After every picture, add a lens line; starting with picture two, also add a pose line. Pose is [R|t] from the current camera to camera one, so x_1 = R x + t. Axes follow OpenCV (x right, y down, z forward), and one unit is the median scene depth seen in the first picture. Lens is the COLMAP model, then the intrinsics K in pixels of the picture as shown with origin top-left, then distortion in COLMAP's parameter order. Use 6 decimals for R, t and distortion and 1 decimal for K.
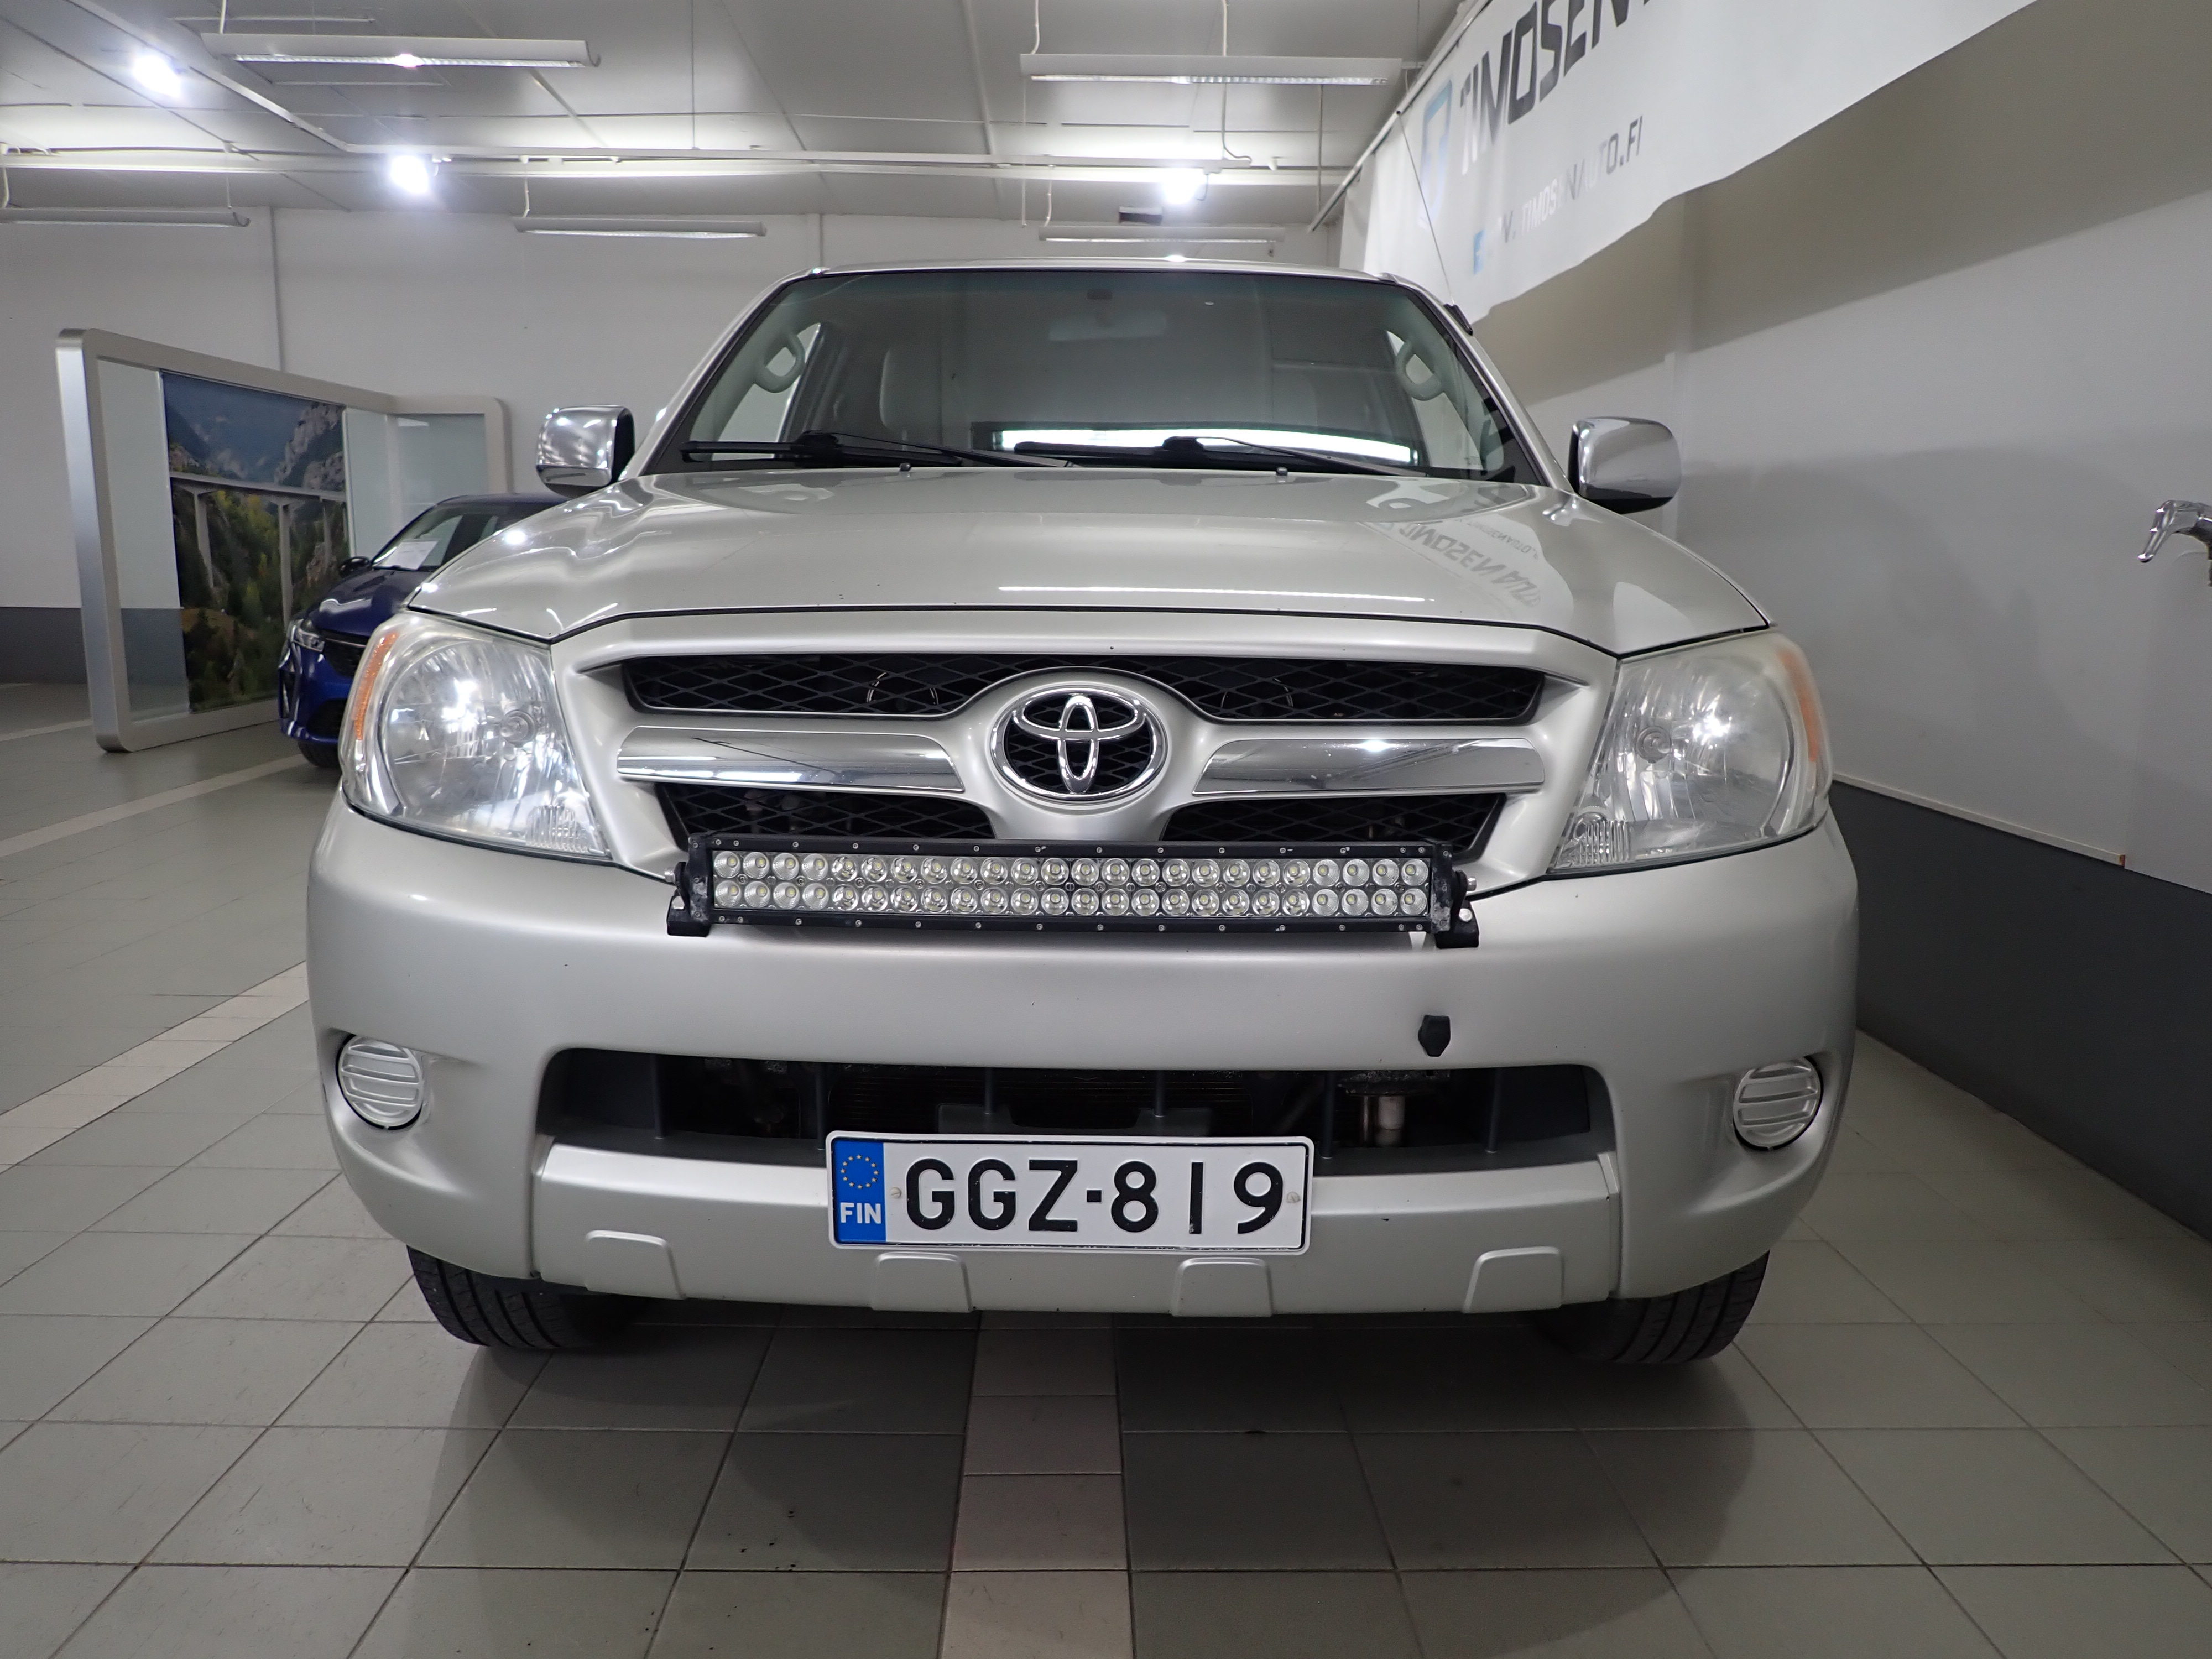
lens RADIAL K [[1638.7, 0, 1069.4], [0, 1638.7, 845.9], [0, 0, 1]] dist [-0.009937, -0.001501]
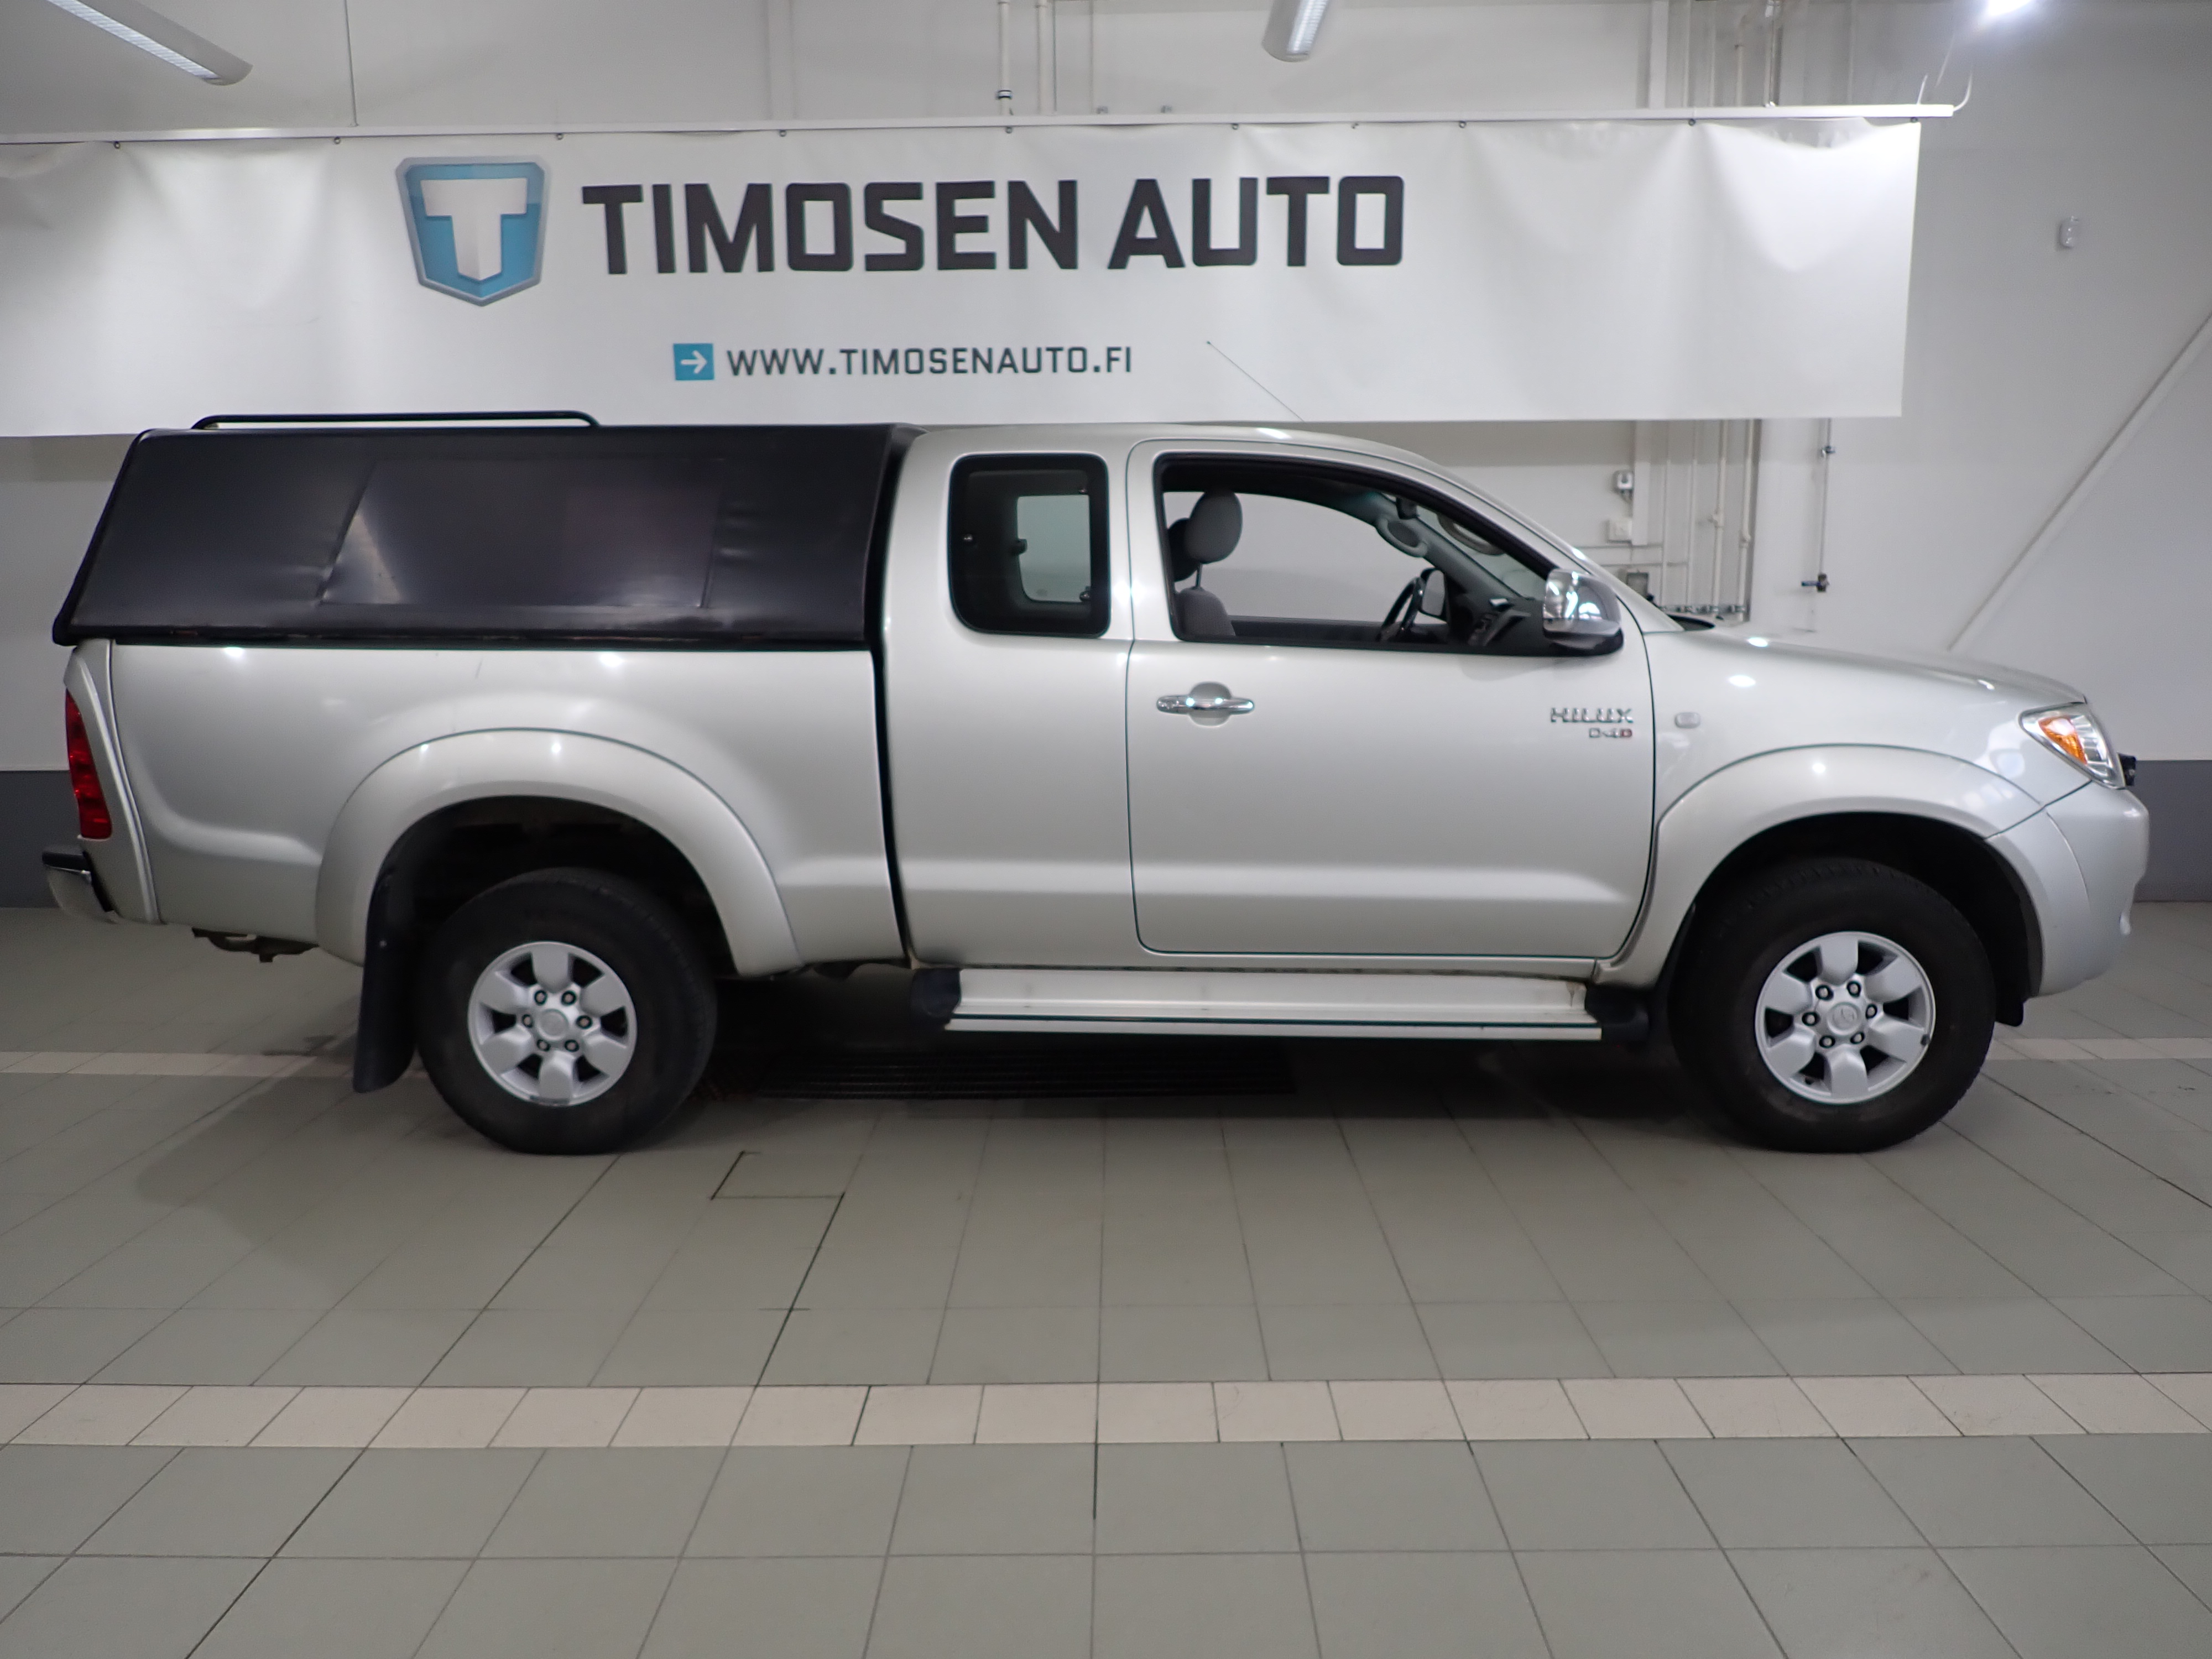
lens RADIAL K [[1638.7, 0, 1112.8], [0, 1638.7, 832.9], [0, 0, 1]] dist [-0.009937, -0.001501]
pose [[0.016640, -0.172539, 0.984862, -2.423673], [0.178749, 0.969644, 0.166852, -0.529547], [-0.983754, 0.173267, 0.046976, 2.027671]]
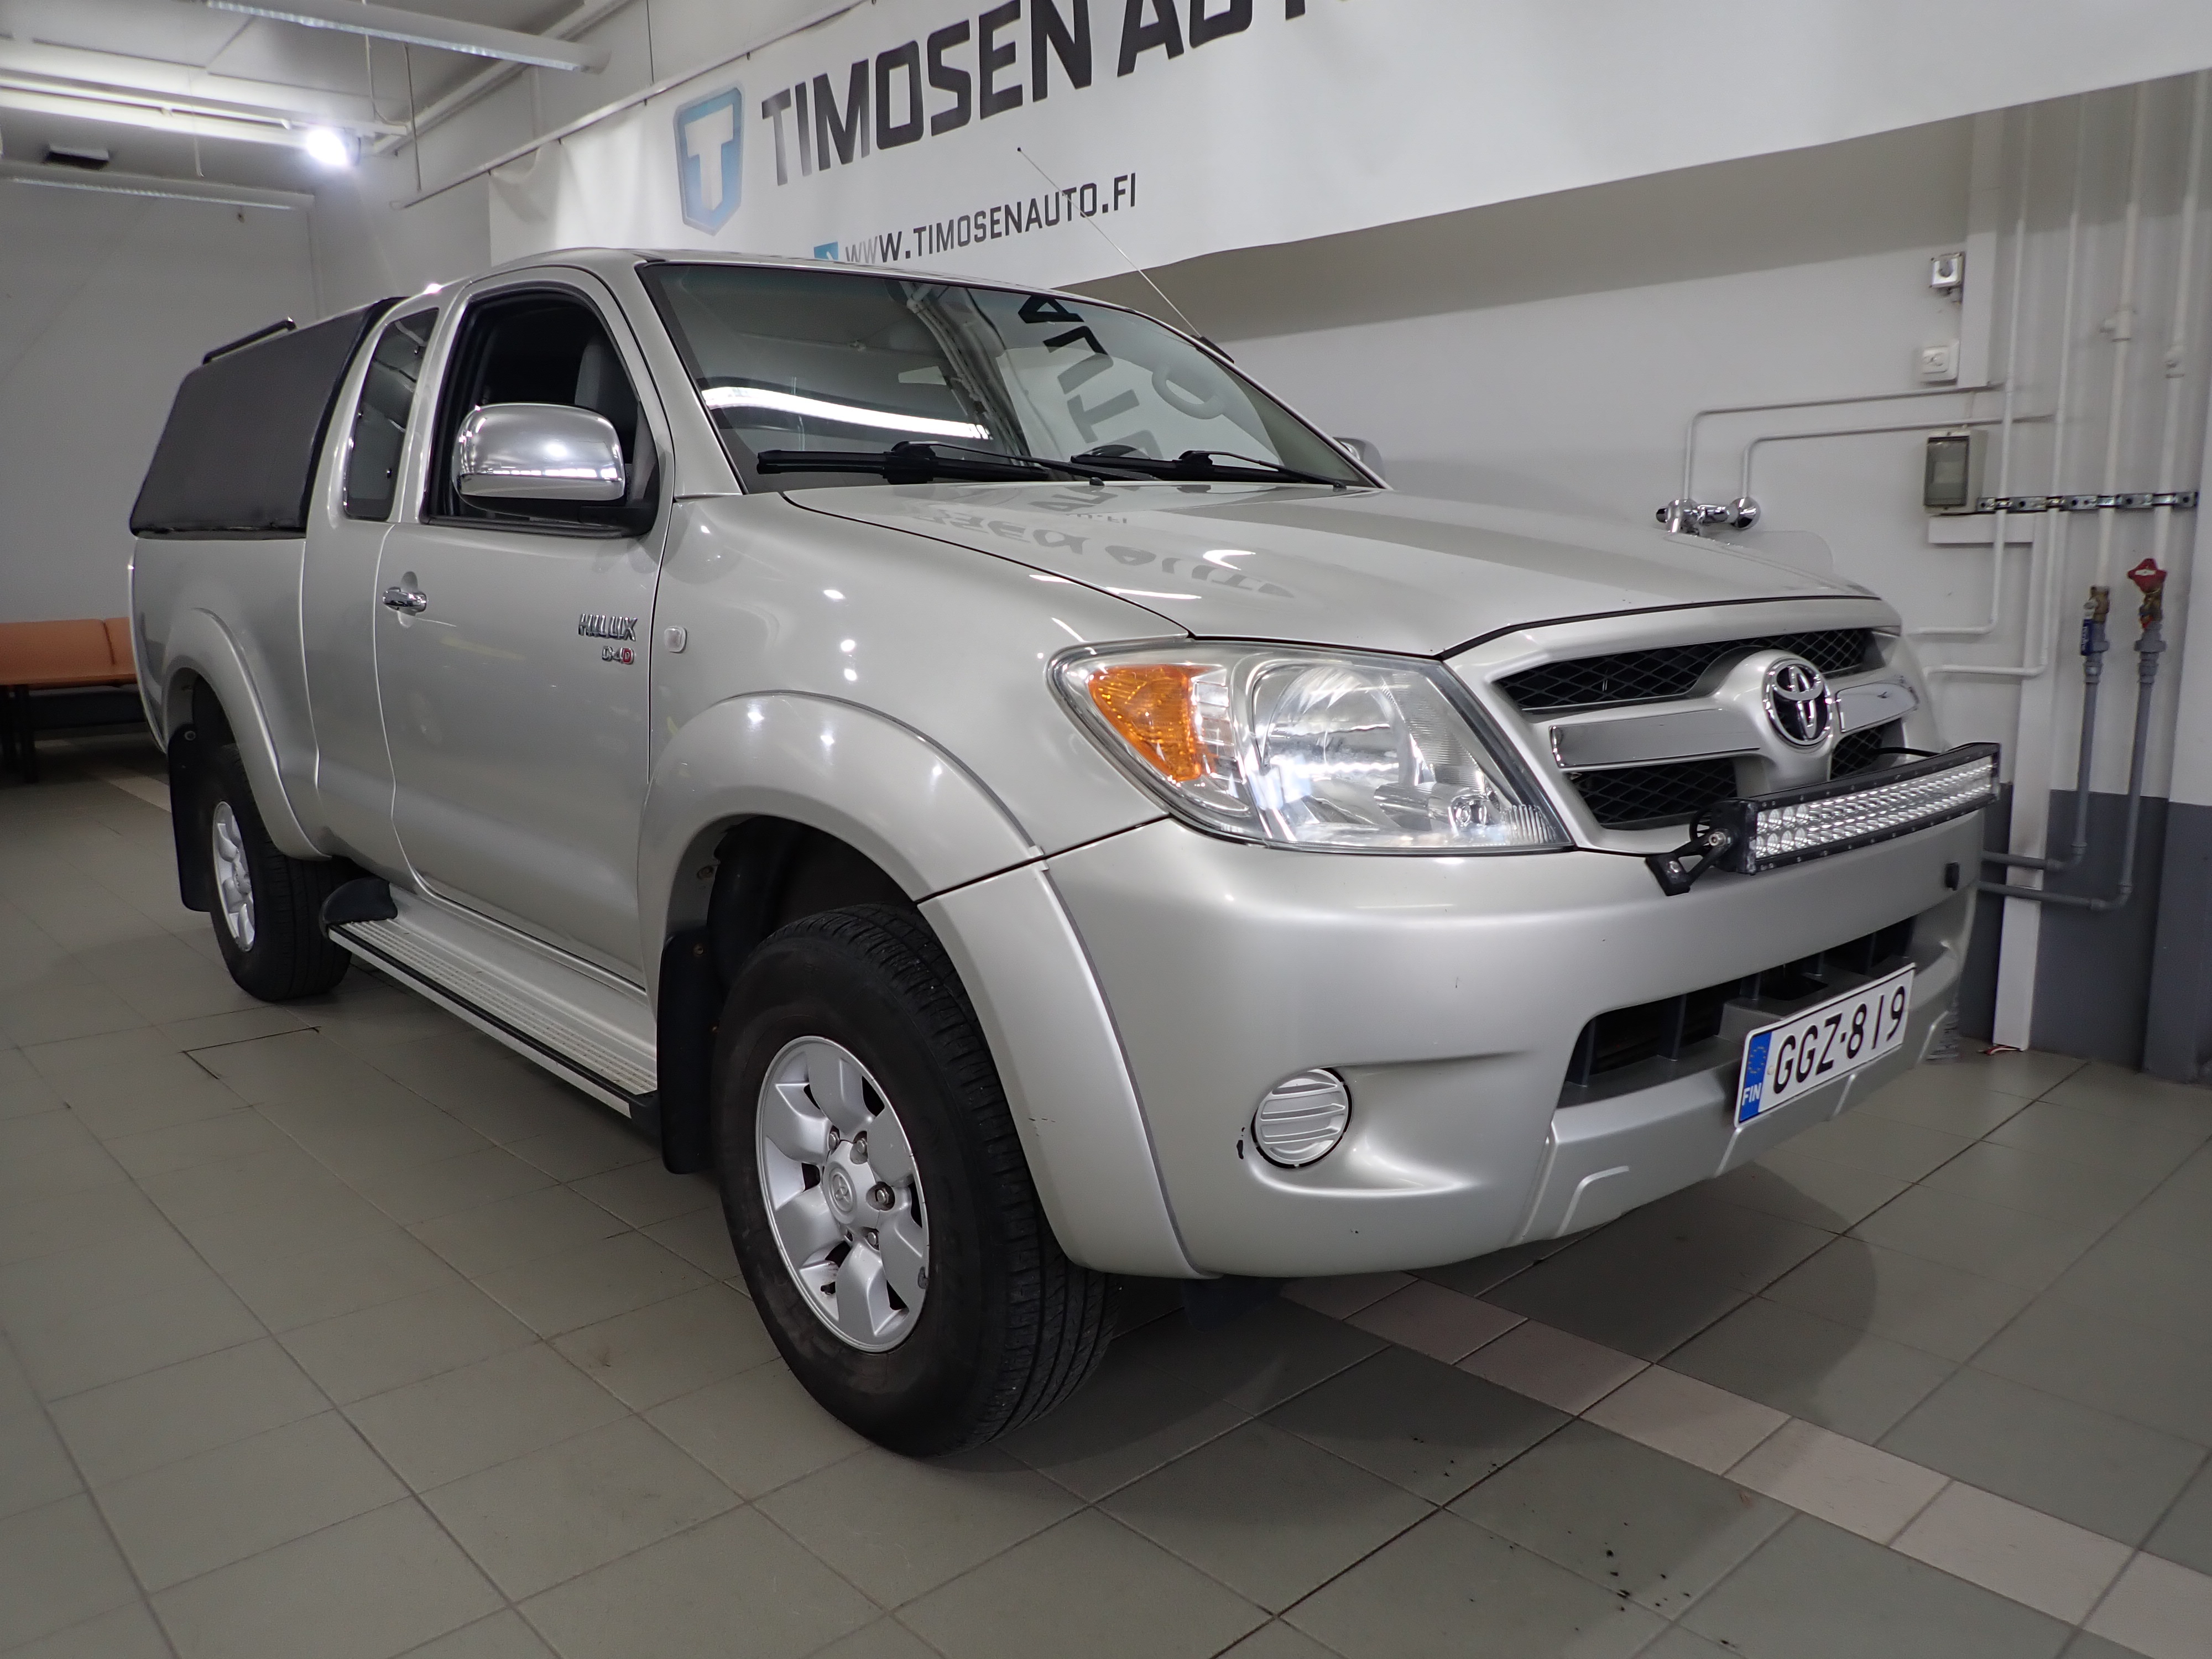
lens RADIAL K [[1638.7, 0, 1092.3], [0, 1638.7, 838.9], [0, 0, 1]] dist [-0.009937, -0.001501]
pose [[0.743350, -0.142112, 0.653632, -1.017241], [0.139331, 0.988633, 0.056492, -0.085396], [-0.654230, 0.049078, 0.754701, 0.300691]]
